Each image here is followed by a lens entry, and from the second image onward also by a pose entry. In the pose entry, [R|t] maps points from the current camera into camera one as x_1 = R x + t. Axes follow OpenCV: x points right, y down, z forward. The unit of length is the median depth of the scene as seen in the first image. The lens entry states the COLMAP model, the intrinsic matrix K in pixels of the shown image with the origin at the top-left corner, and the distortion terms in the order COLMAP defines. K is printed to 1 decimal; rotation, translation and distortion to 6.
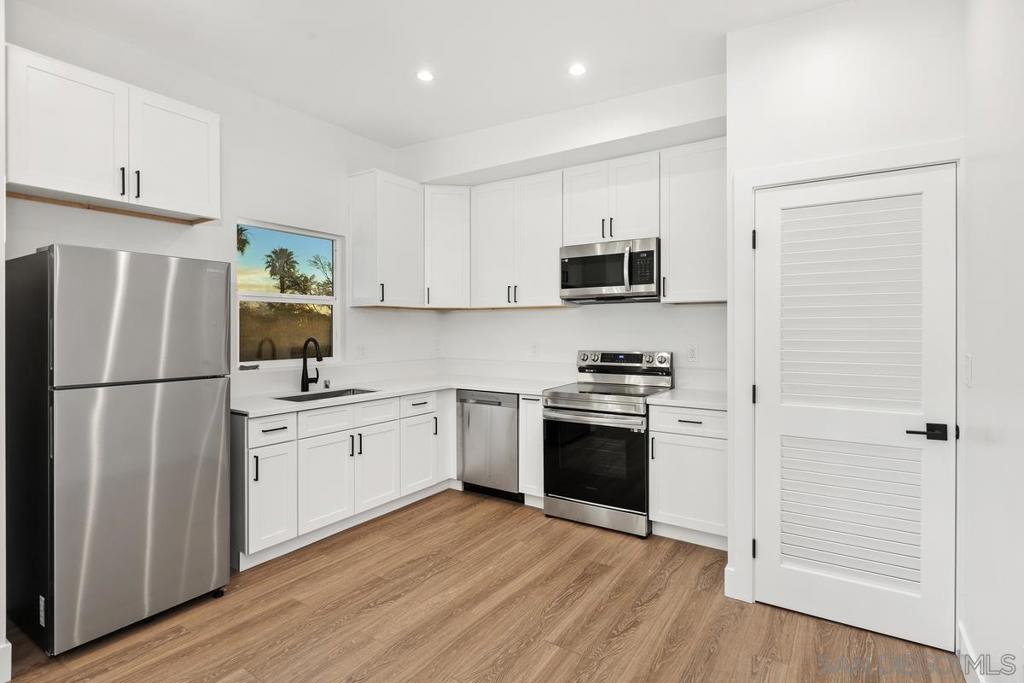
lens RADIAL K [[506.8, 0, 518.3], [0, 506.8, 335.2], [0, 0, 1]] dist [-0.002457, 0.001277]
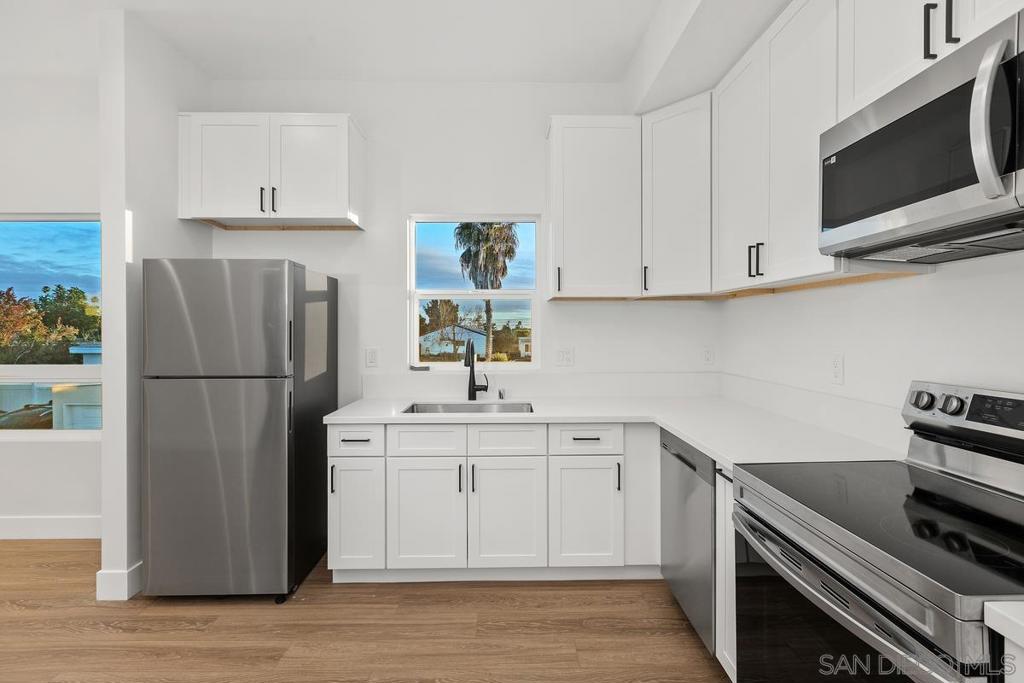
lens RADIAL K [[463.4, 0, 508.5], [0, 463.4, 335.4], [0, 0, 1]] dist [0.006957, -0.002299]
pose [[0.557421, 0.011468, -0.830151, 0.305370], [-0.008767, 0.999930, 0.007927, -0.008036], [0.830184, 0.002859, 0.557482, 0.668830]]
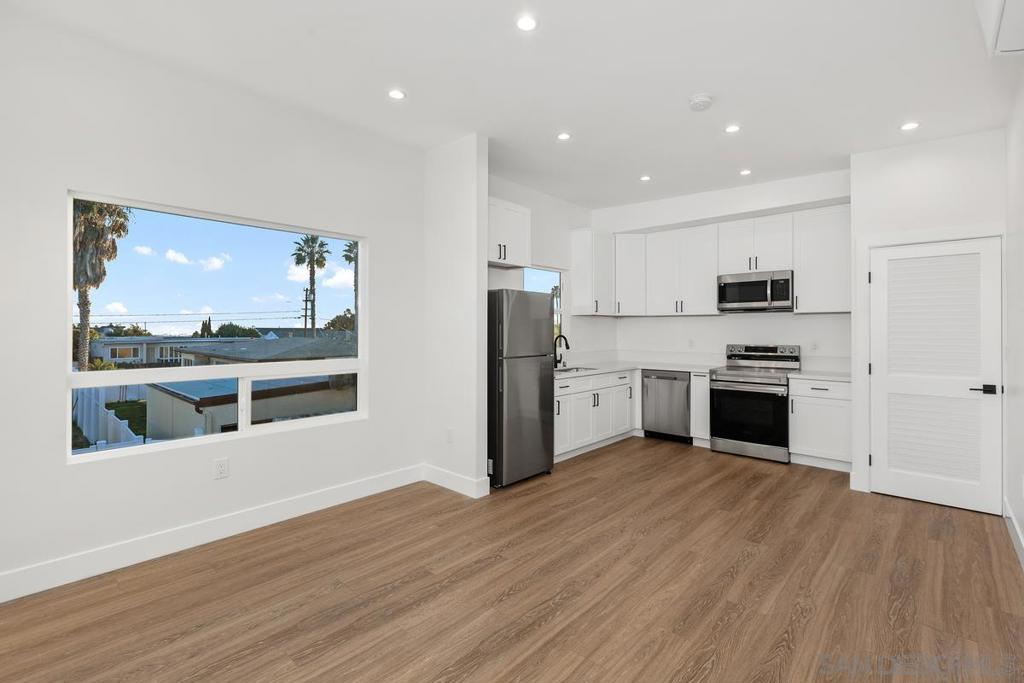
lens RADIAL K [[463.4, 0, 518.7], [0, 463.4, 331.2], [0, 0, 1]] dist [0.006957, -0.002299]
pose [[0.987765, 0.002274, -0.155933, -0.337404], [-0.003481, 0.999966, -0.007465, 0.004878], [0.155911, 0.007917, 0.987739, -0.537348]]
